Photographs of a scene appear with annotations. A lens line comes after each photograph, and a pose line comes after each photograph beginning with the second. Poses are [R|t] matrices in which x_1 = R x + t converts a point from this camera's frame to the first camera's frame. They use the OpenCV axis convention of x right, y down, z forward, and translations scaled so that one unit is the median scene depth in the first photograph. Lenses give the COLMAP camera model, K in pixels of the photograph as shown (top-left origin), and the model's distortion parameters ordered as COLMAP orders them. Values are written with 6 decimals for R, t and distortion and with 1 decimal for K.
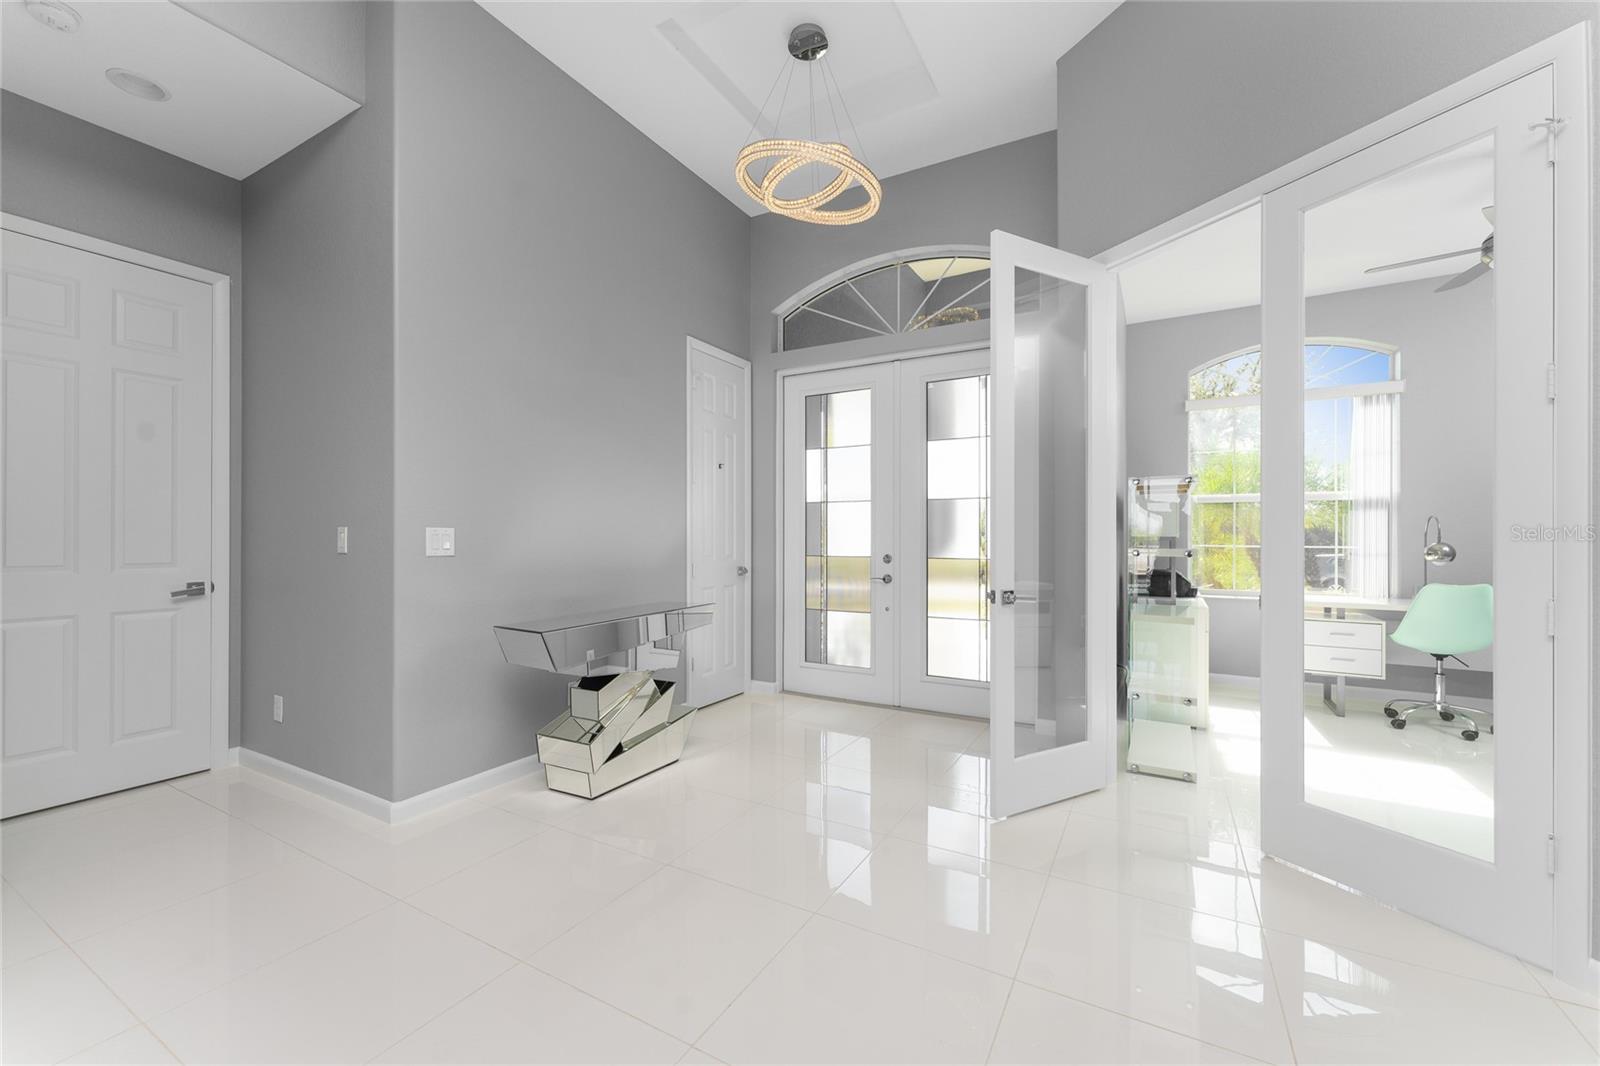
lens RADIAL K [[651.7, 0, 790.8], [0, 651.7, 537.1], [0, 0, 1]] dist [0.003393, -0.000734]
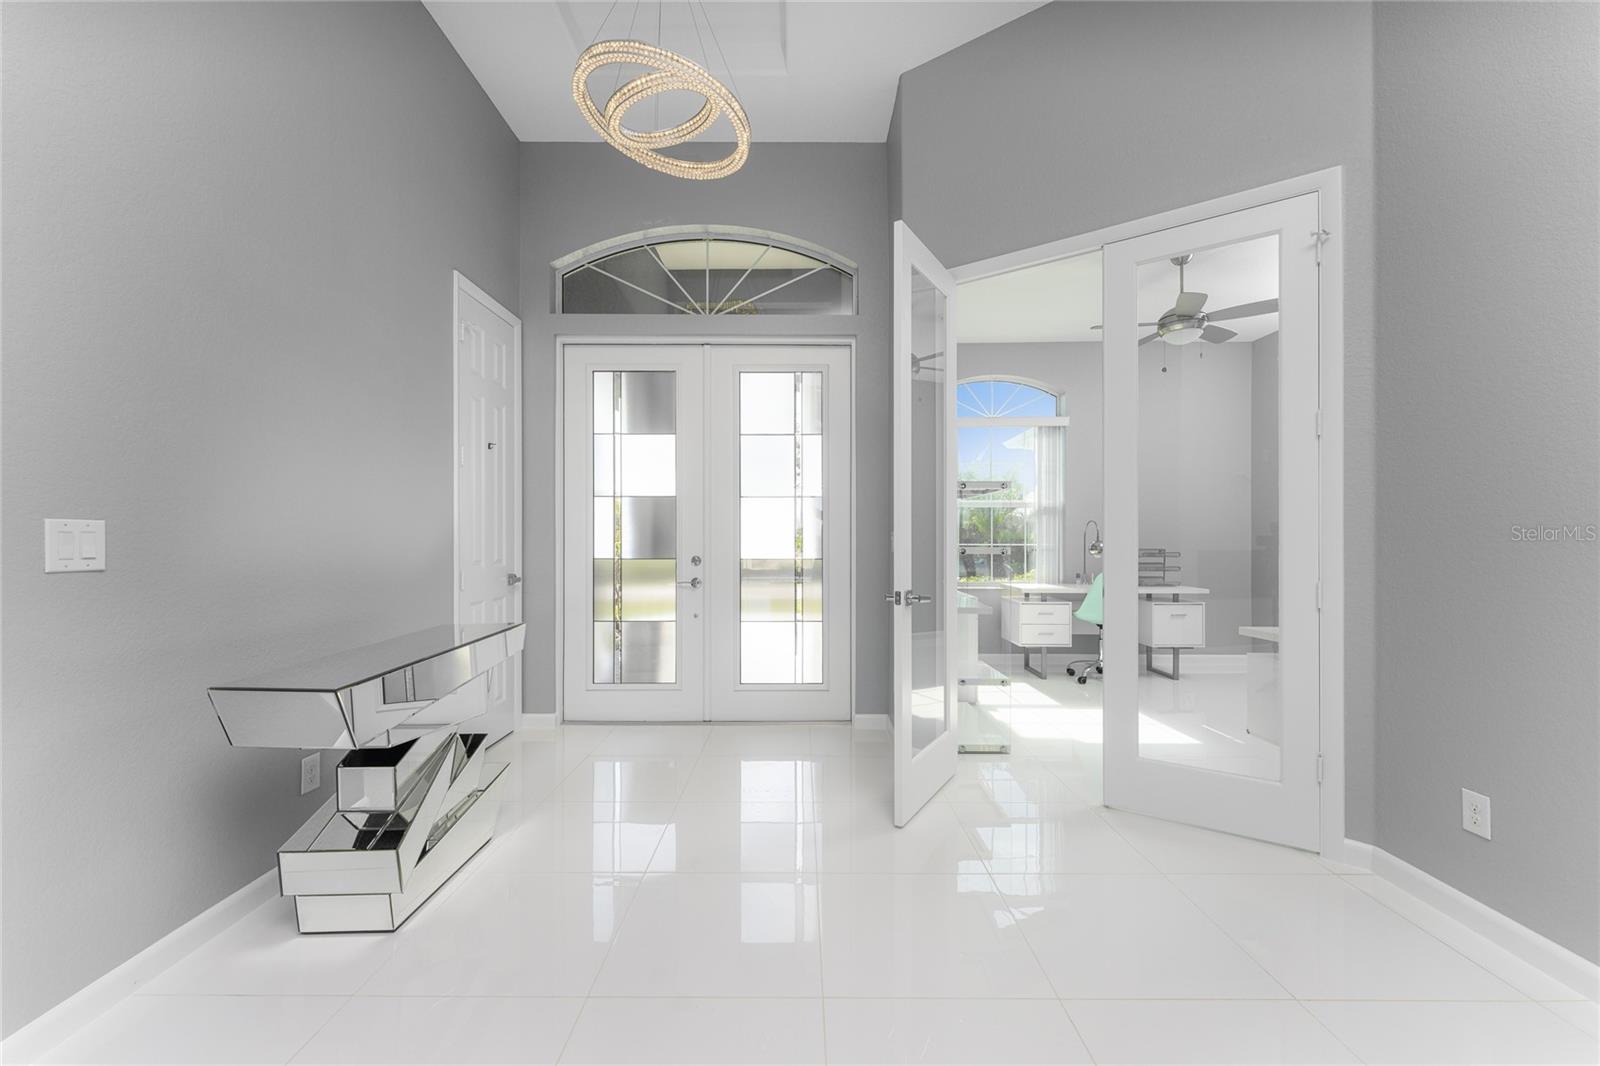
lens RADIAL K [[651.7, 0, 810.2], [0, 651.7, 536.5], [0, 0, 1]] dist [0.003393, -0.000734]
pose [[0.866201, -0.000170, 0.499696, -0.177539], [0.000757, 0.999999, -0.000972, 0.000691], [-0.499695, 0.001220, 0.866200, 0.138405]]
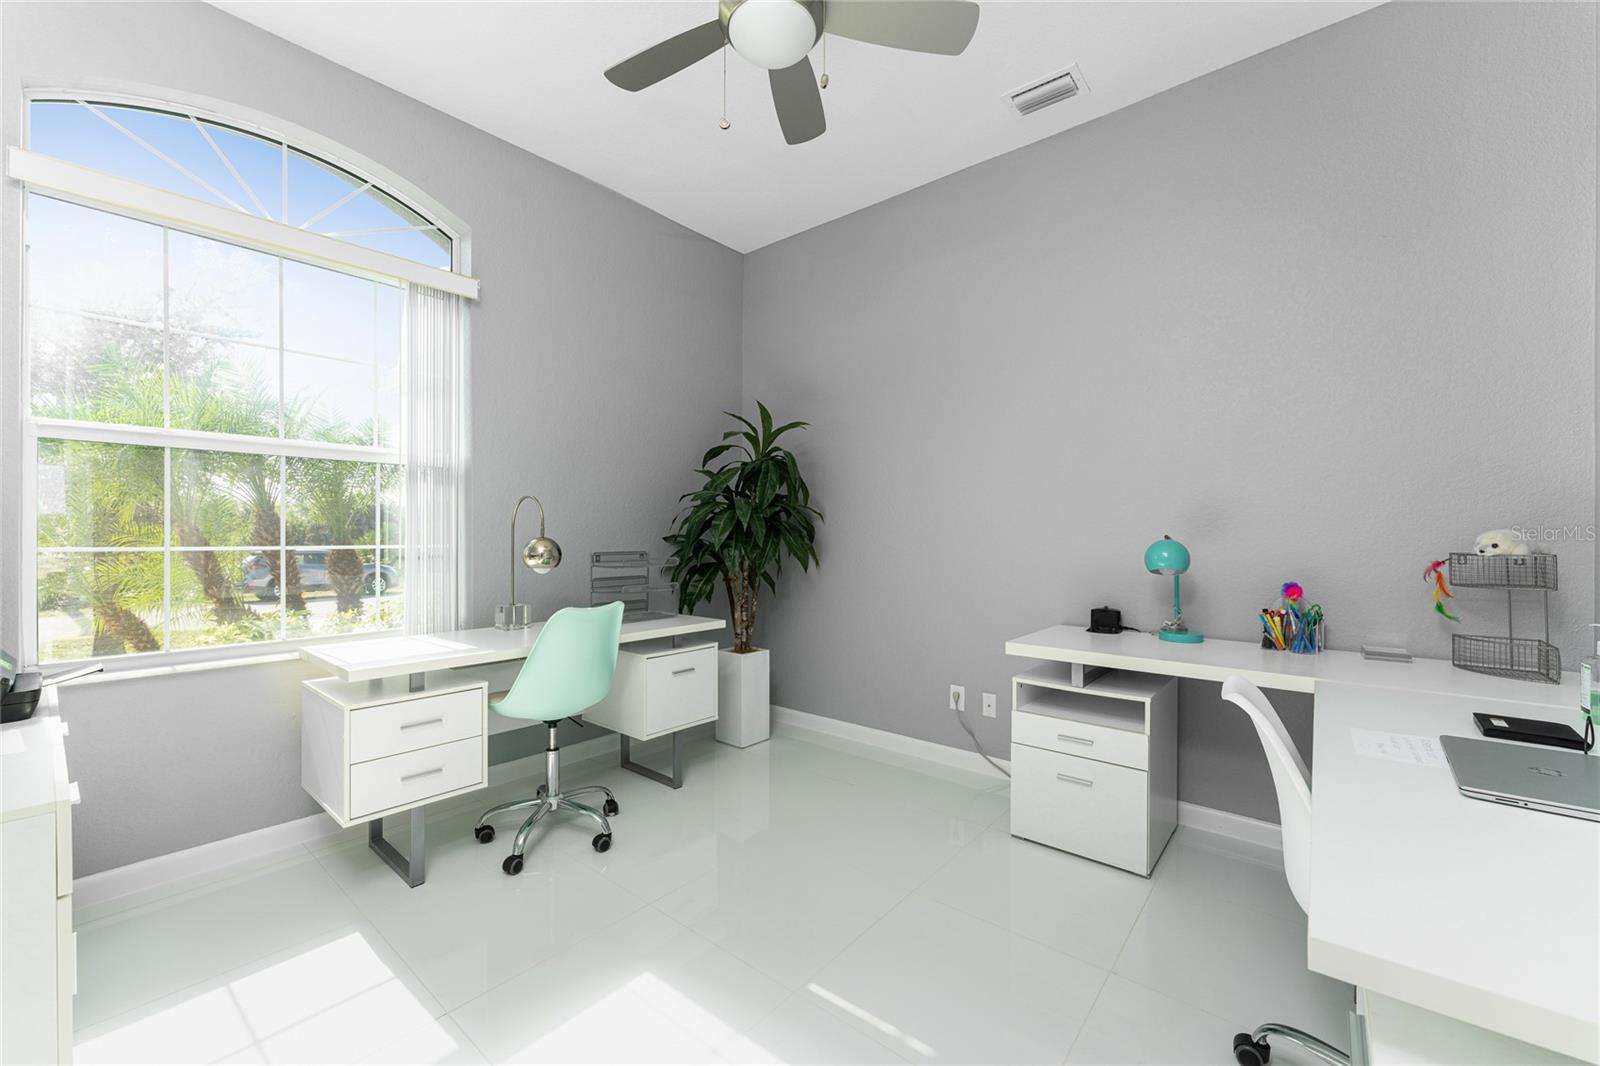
lens RADIAL K [[651.7, 0, 801.1], [0, 651.7, 539.5], [0, 0, 1]] dist [0.003393, -0.000734]
pose [[0.195131, -0.002653, 0.980774, 0.417779], [0.000147, 0.999996, 0.002676, 0.008572], [-0.980777, -0.000378, 0.195131, 0.624545]]
